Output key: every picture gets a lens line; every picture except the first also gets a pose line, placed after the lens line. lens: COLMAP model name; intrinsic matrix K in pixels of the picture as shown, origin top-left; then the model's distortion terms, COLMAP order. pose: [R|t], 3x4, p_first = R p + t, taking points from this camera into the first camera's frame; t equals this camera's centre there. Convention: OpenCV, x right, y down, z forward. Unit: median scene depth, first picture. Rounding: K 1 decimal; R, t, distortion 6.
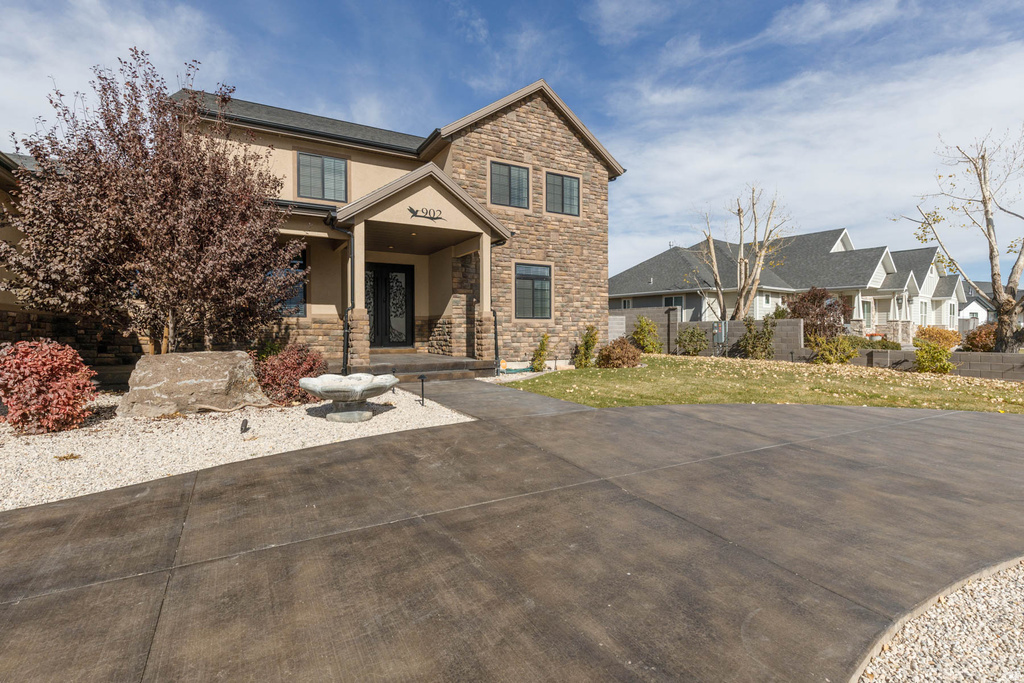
lens RADIAL K [[463.3, 0, 503.2], [0, 463.3, 340.1], [0, 0, 1]] dist [0.013008, -0.004369]
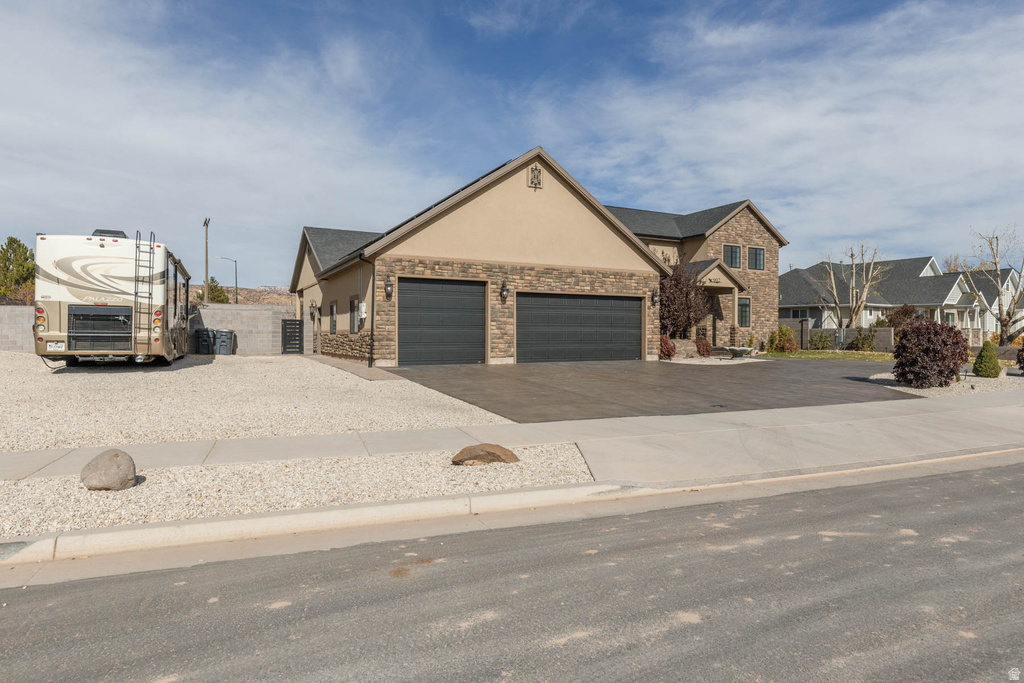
lens RADIAL K [[590.4, 0, 512.5], [0, 590.4, 324.9], [0, 0, 1]] dist [0.042001, -0.004138]
pose [[0.999900, 0.006907, -0.012358, -0.806106], [-0.007351, 0.999317, -0.036219, 0.036526], [0.012099, 0.036306, 0.999267, -1.344638]]
